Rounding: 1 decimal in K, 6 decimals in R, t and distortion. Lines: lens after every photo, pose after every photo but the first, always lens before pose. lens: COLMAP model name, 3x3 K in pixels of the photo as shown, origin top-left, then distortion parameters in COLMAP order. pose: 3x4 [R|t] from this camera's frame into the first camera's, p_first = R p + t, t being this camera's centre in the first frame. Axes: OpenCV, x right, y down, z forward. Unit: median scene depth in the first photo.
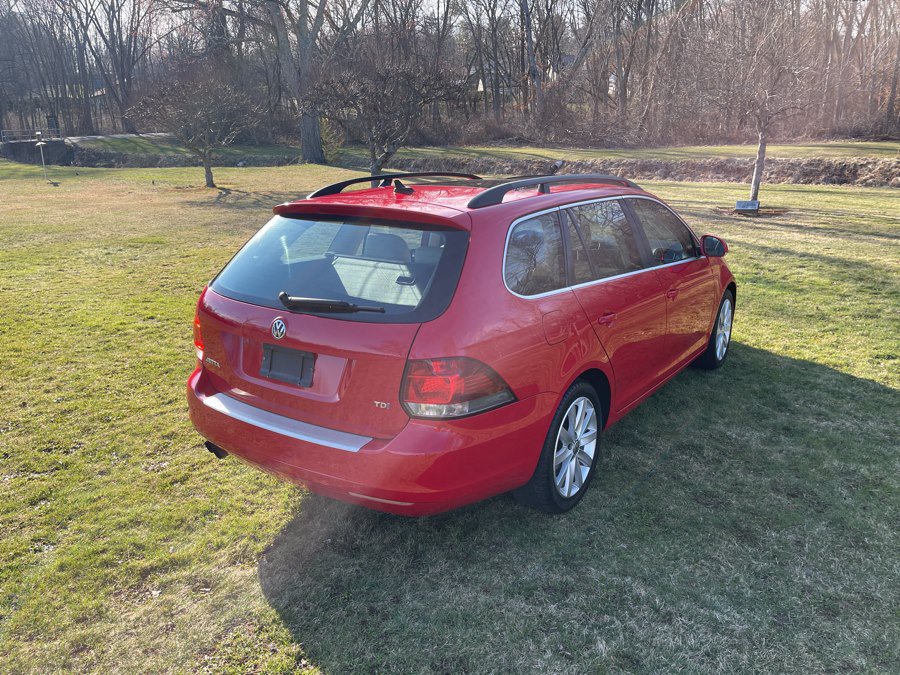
lens RADIAL K [[678.1, 0, 445.8], [0, 678.1, 335.5], [0, 0, 1]] dist [0.078541, -0.110029]
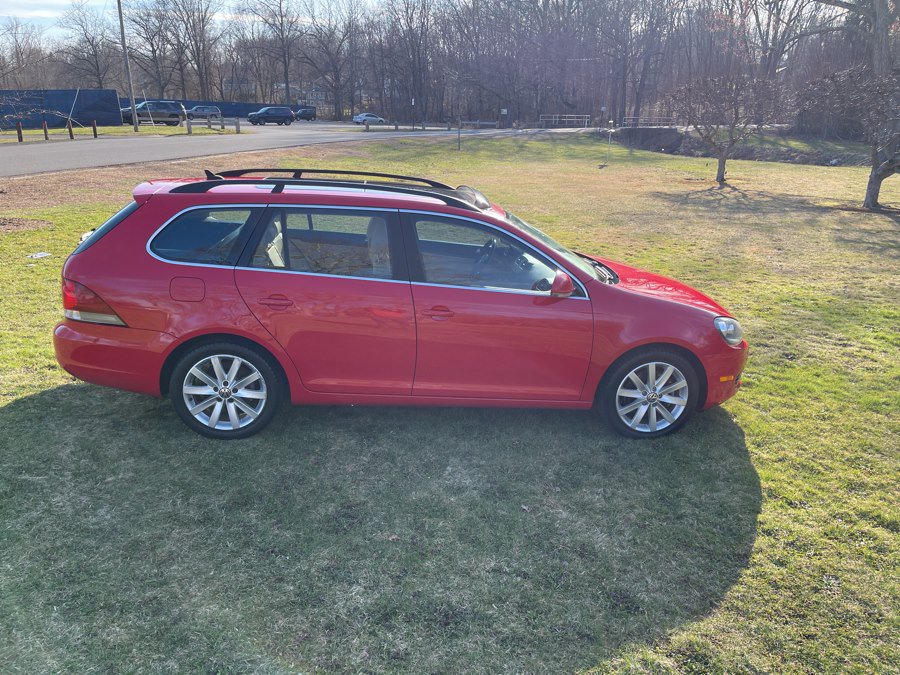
lens RADIAL K [[678.1, 0, 457.7], [0, 678.1, 334.7], [0, 0, 1]] dist [0.078541, -0.110029]
pose [[0.659635, 0.259018, -0.705544, 1.290457], [-0.250087, 0.960889, 0.118946, -0.189864], [0.708759, 0.097986, 0.698613, 0.397196]]
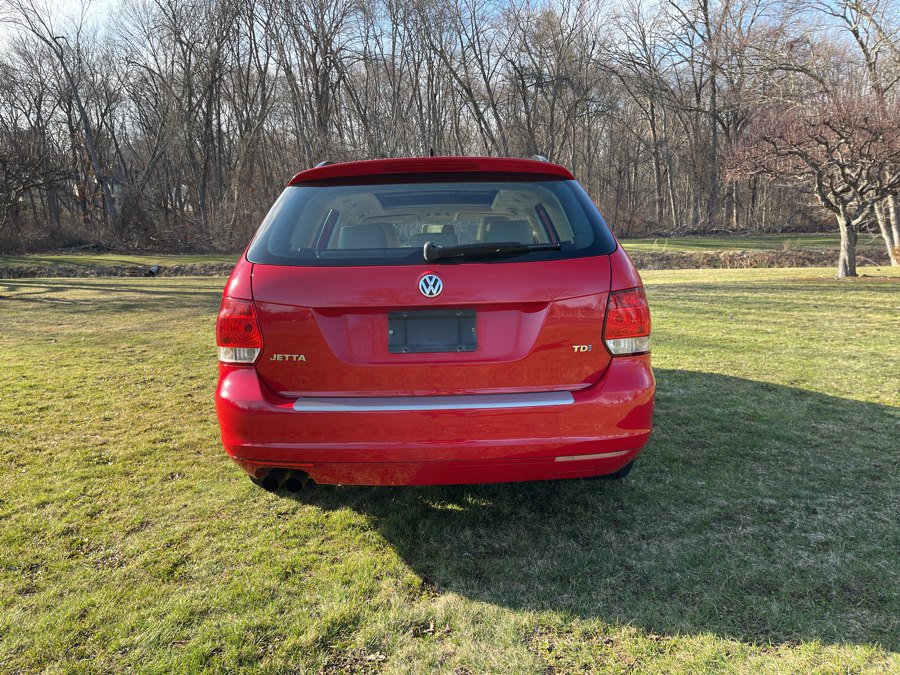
lens RADIAL K [[678.1, 0, 443.3], [0, 678.1, 339.2], [0, 0, 1]] dist [0.078541, -0.110029]
pose [[0.823123, -0.084218, 0.561584, -0.570851], [0.170683, 0.979904, -0.103222, 0.115505], [-0.541605, 0.180817, 0.820956, 0.270824]]
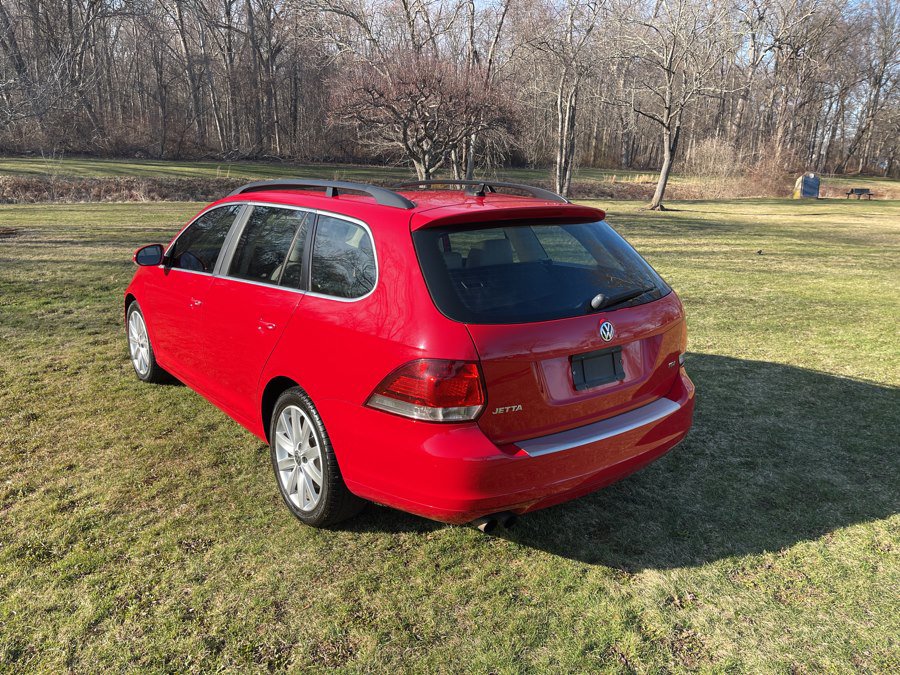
lens RADIAL K [[678.1, 0, 442.9], [0, 678.1, 332.3], [0, 0, 1]] dist [0.078541, -0.110029]
pose [[0.303214, -0.211070, 0.929253, -1.007243], [0.239618, 0.960716, 0.140030, -0.165430], [-0.922304, 0.180207, 0.341878, 0.721112]]
